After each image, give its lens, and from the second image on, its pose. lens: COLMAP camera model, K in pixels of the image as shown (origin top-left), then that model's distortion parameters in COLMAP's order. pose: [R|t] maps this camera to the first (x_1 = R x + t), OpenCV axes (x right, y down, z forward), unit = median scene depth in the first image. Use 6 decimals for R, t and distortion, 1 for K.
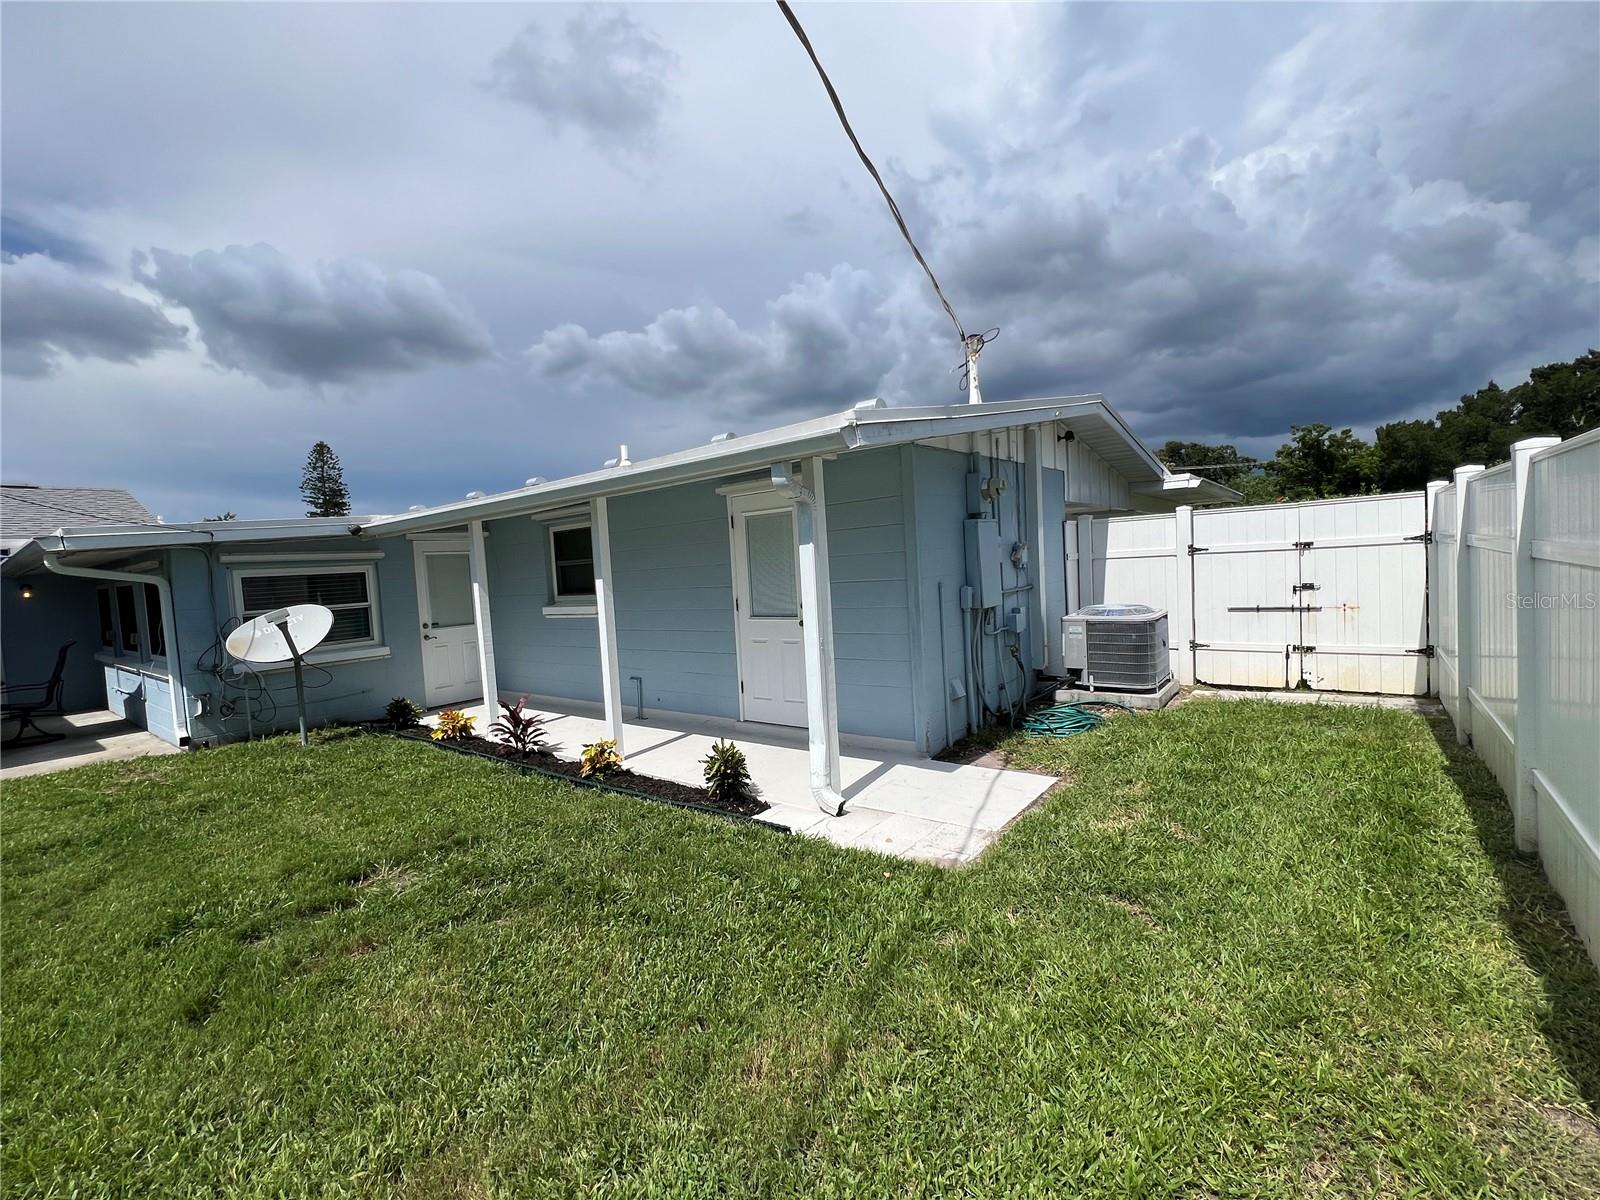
lens RADIAL K [[702.0, 0, 800.1], [0, 702.0, 607.8], [0, 0, 1]] dist [-0.003105, 0.001496]
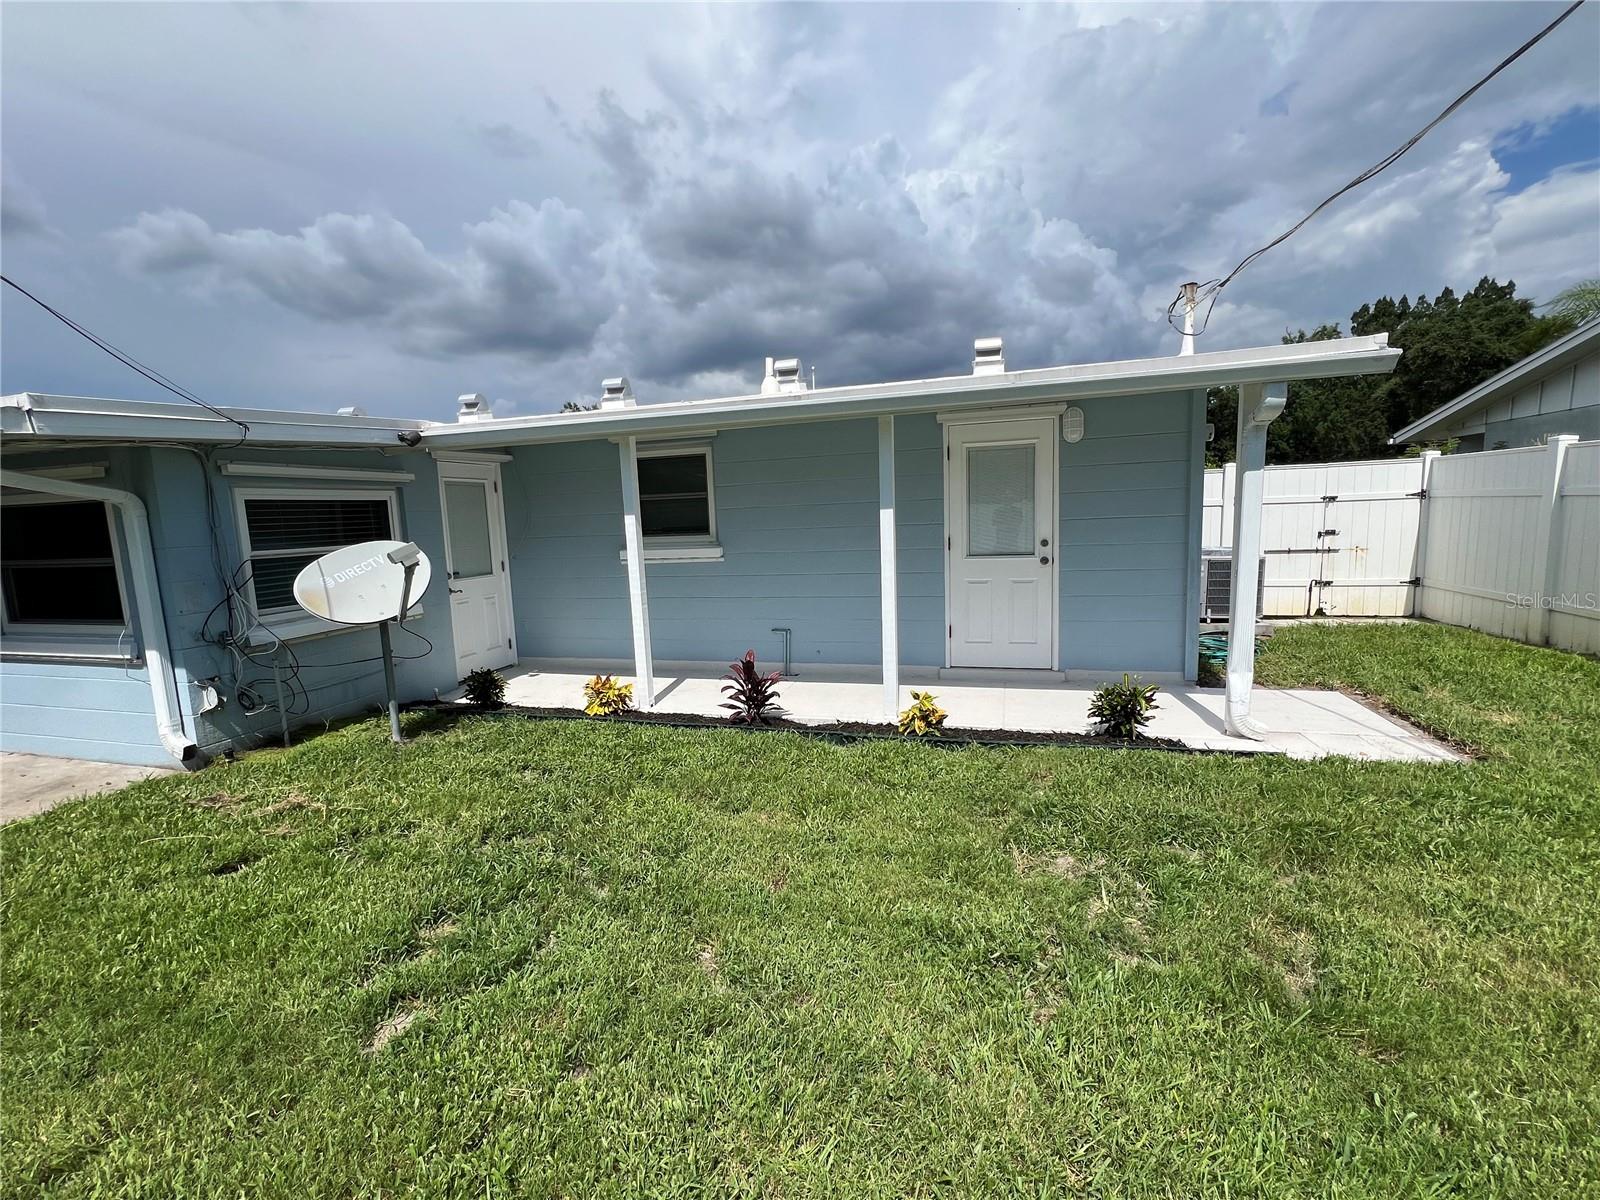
lens RADIAL K [[702.0, 0, 796.8], [0, 702.0, 603.8], [0, 0, 1]] dist [-0.003105, 0.001496]
pose [[0.925655, -0.024975, 0.377544, -0.498047], [0.006486, 0.998720, 0.050165, 0.021940], [-0.378314, -0.043987, 0.924632, 0.167292]]
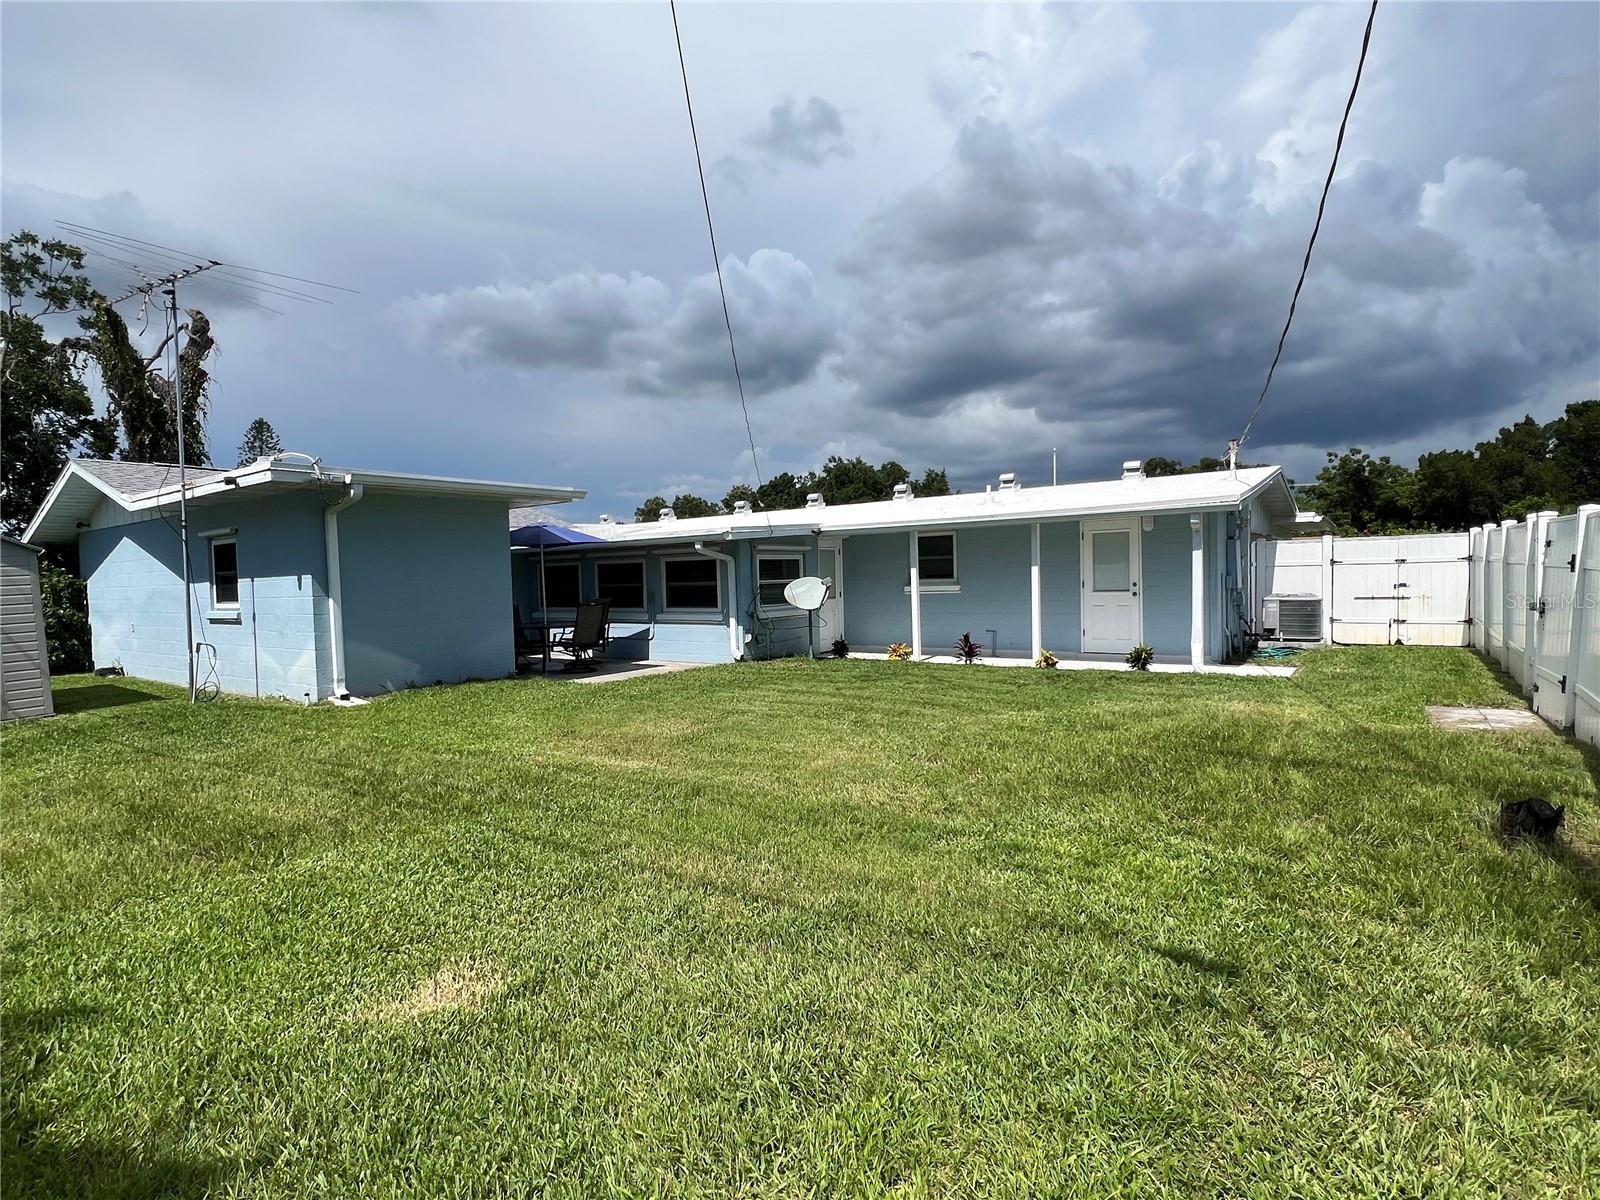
lens RADIAL K [[814.8, 0, 803.3], [0, 814.8, 612.5], [0, 0, 1]] dist [-0.000379, 0.001020]
pose [[0.998341, 0.030283, 0.048973, -0.687182], [-0.029365, 0.999381, -0.019349, 0.097175], [-0.049528, 0.017879, 0.998613, -0.756007]]
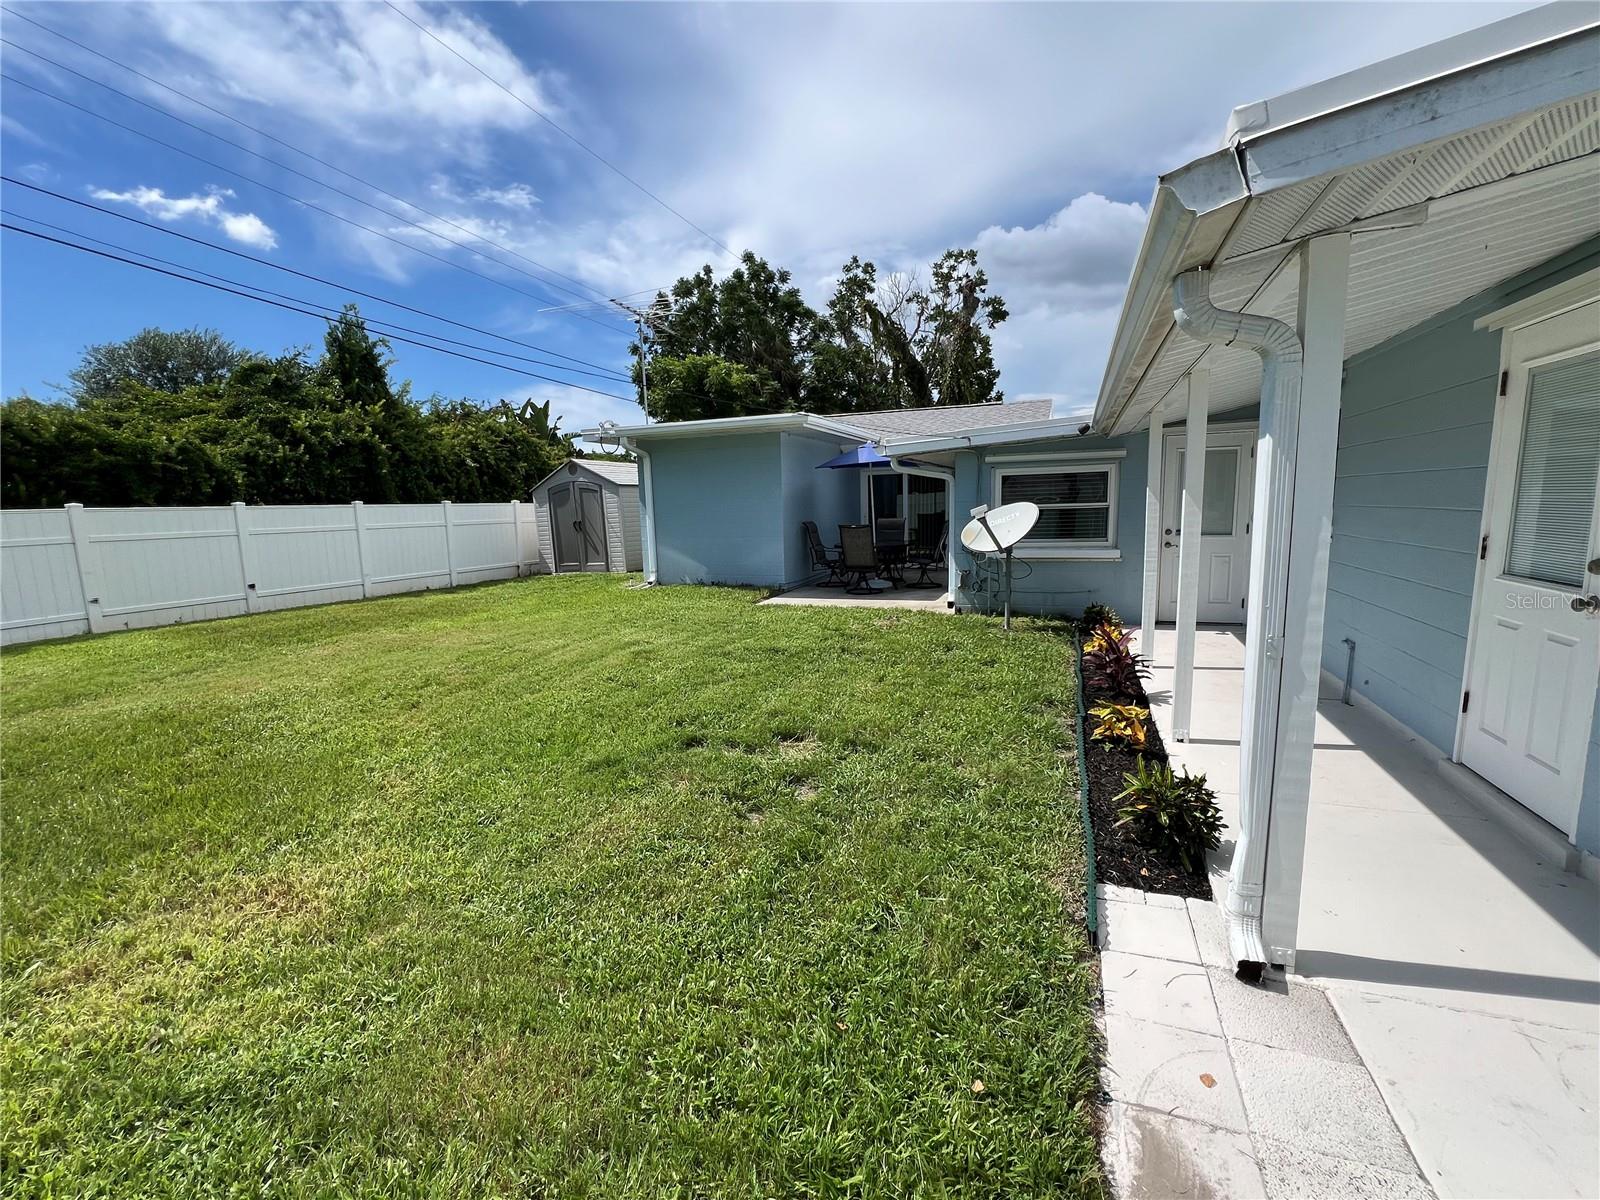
lens RADIAL K [[702.0, 0, 796.0], [0, 702.0, 607.3], [0, 0, 1]] dist [-0.003105, 0.001496]
pose [[0.301136, 0.191819, -0.934089, 0.198680], [-0.047231, 0.981357, 0.186299, -0.026125], [0.952411, -0.011984, 0.304582, 0.280589]]
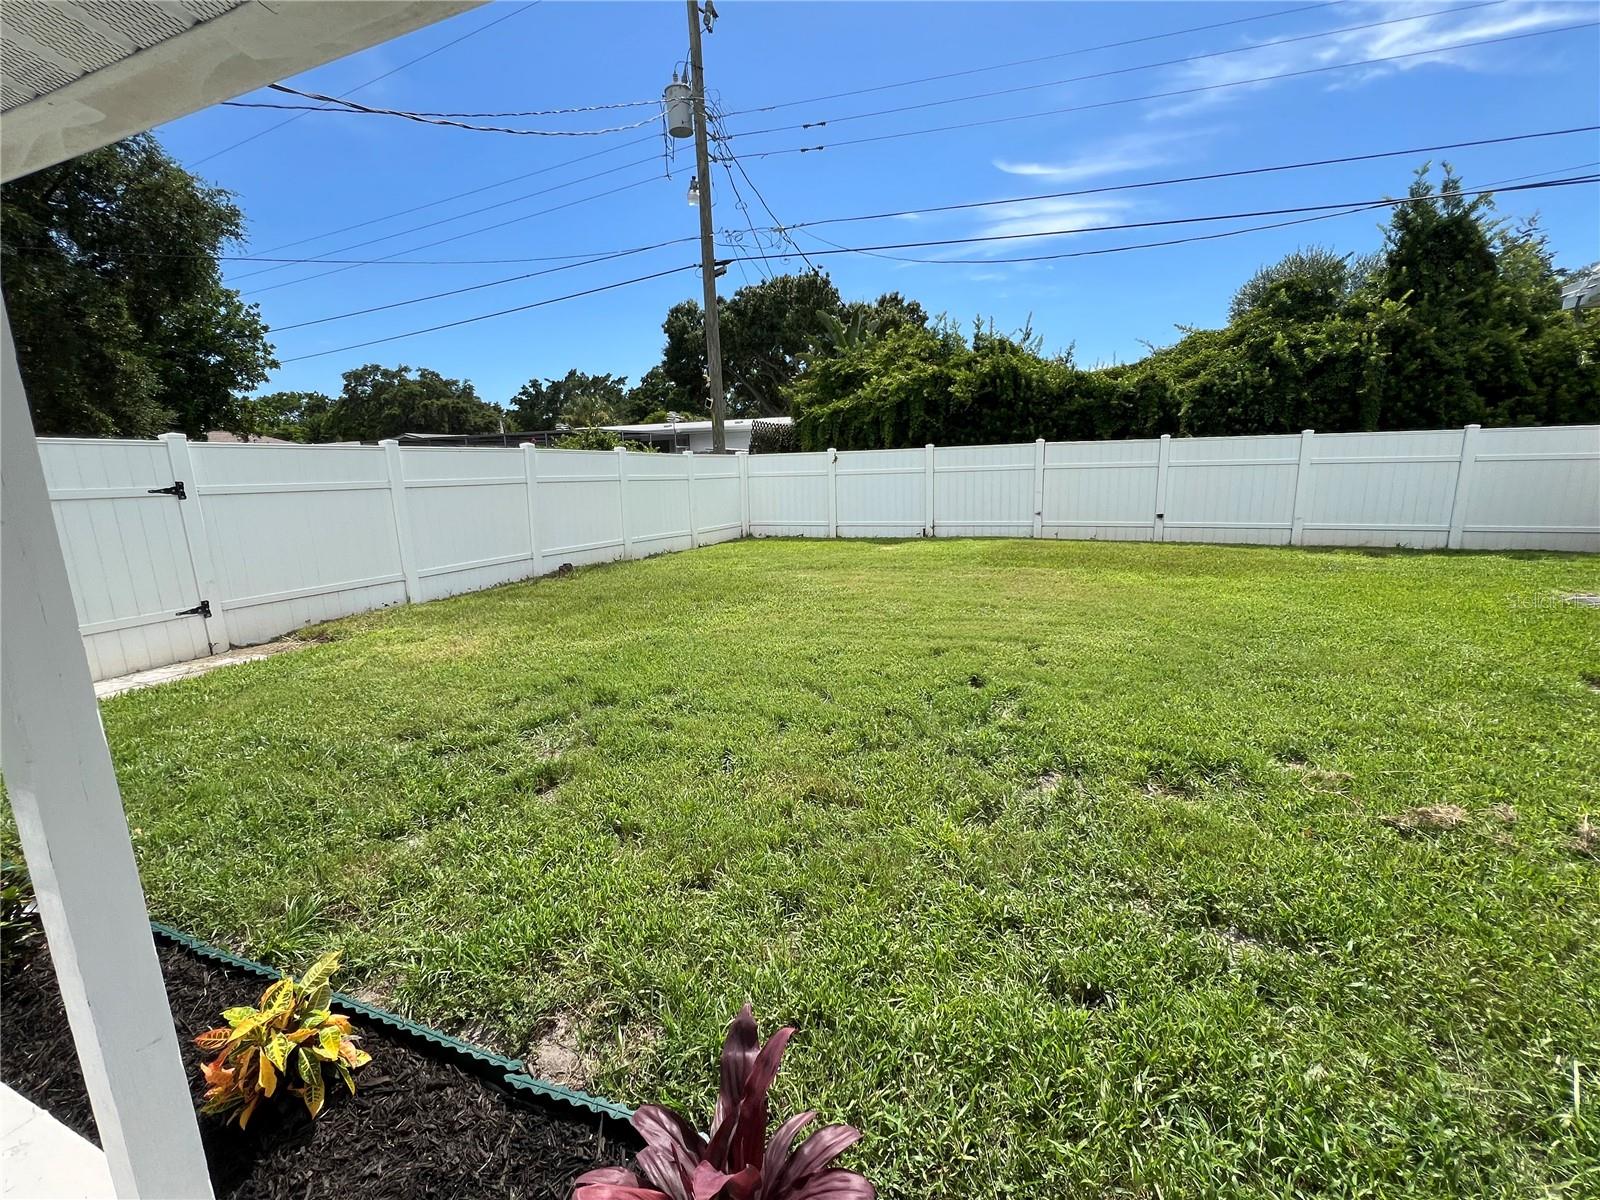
lens RADIAL K [[702.0, 0, 796.2], [0, 702.0, 606.2], [0, 0, 1]] dist [-0.003105, 0.001496]
pose [[-0.957167, 0.139997, -0.253441, -0.297248], [0.068423, 0.959911, 0.271827, -0.026538], [0.281336, 0.242842, -0.928374, 0.857207]]
